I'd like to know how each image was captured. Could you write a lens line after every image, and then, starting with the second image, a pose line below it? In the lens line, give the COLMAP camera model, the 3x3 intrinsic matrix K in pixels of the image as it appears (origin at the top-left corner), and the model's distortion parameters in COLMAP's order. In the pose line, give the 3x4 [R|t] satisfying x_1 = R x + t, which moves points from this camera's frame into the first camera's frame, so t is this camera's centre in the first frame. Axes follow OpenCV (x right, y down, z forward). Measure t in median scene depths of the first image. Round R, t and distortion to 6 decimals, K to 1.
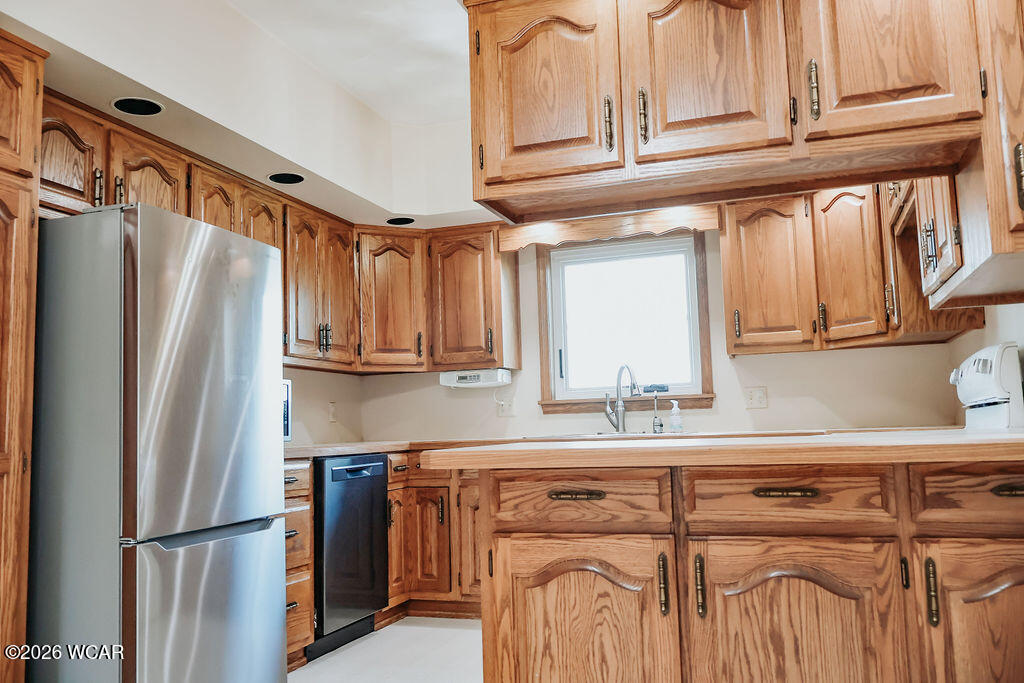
lens RADIAL K [[849.0, 0, 506.8], [0, 849.0, 343.9], [0, 0, 1]] dist [-0.003669, -0.006406]
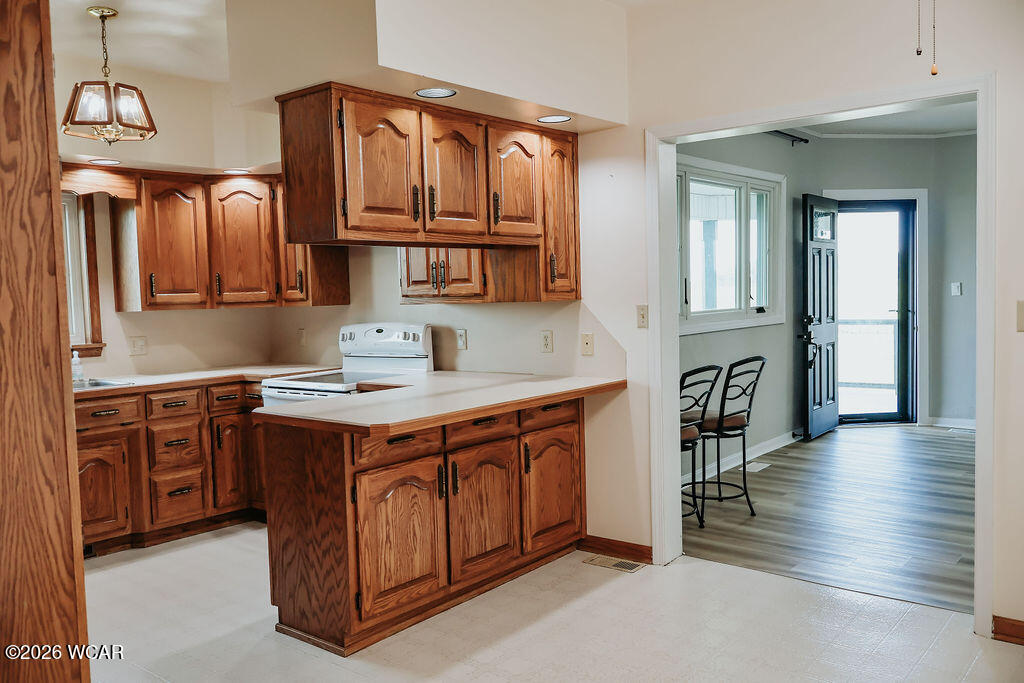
lens RADIAL K [[849.0, 0, 509.3], [0, 849.0, 342.9], [0, 0, 1]] dist [-0.003669, -0.006406]
pose [[0.348009, -0.037923, 0.936724, -1.163631], [-0.076227, 0.994728, 0.068591, -0.111023], [-0.934387, -0.095274, 0.343284, 0.243598]]
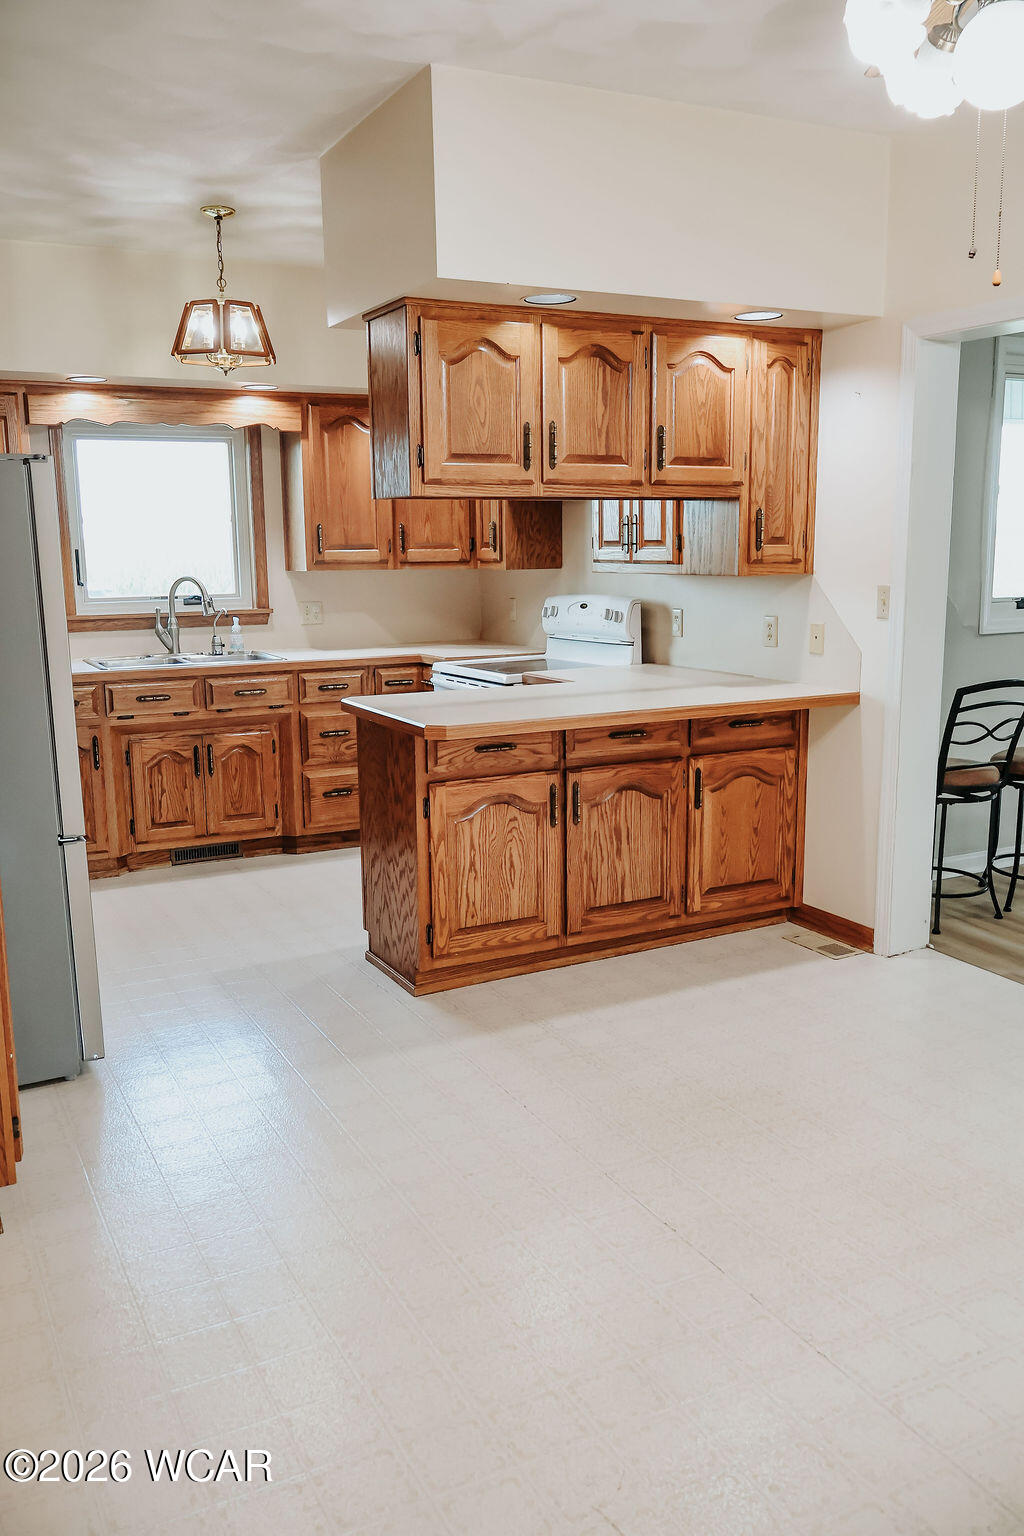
lens RADIAL K [[1273.5, 0, 510.5], [0, 1273.5, 767.8], [0, 0, 1]] dist [-0.003669, -0.006406]
pose [[0.687731, -0.104930, 0.718342, -1.122757], [-0.082494, 0.971794, 0.220931, -0.191208], [-0.721263, -0.211200, 0.659677, -0.254526]]
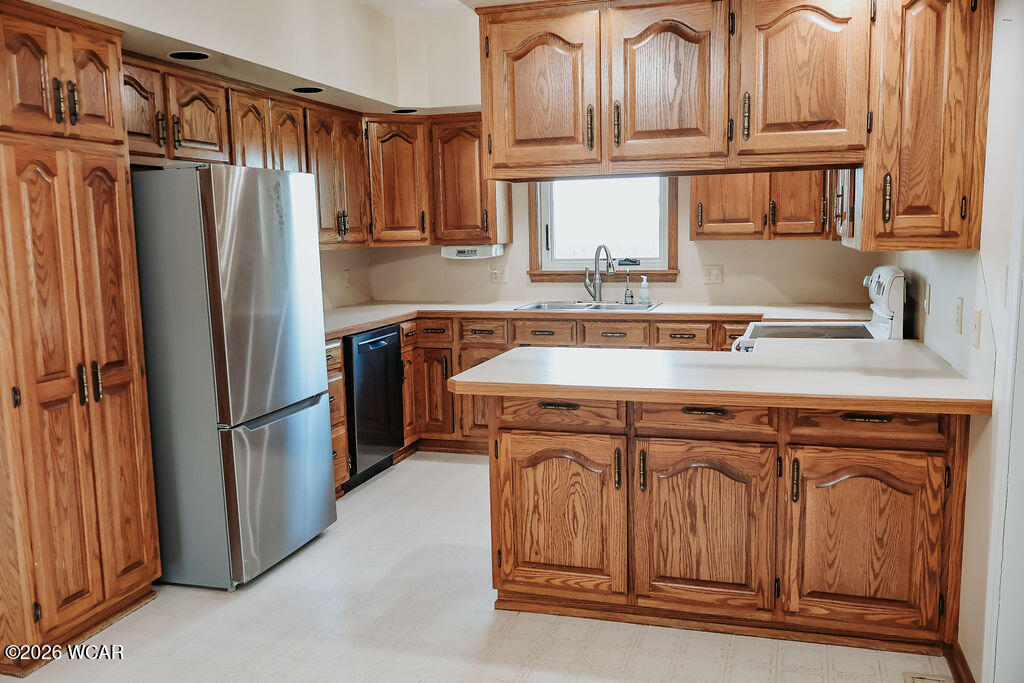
lens RADIAL K [[849.0, 0, 511.5], [0, 849.0, 344.6], [0, 0, 1]] dist [-0.003669, -0.006406]
pose [[0.999639, 0.003928, 0.026584, -0.028870], [-0.010033, 0.972275, 0.233626, -0.213970], [-0.024929, -0.233809, 0.971963, -0.289410]]
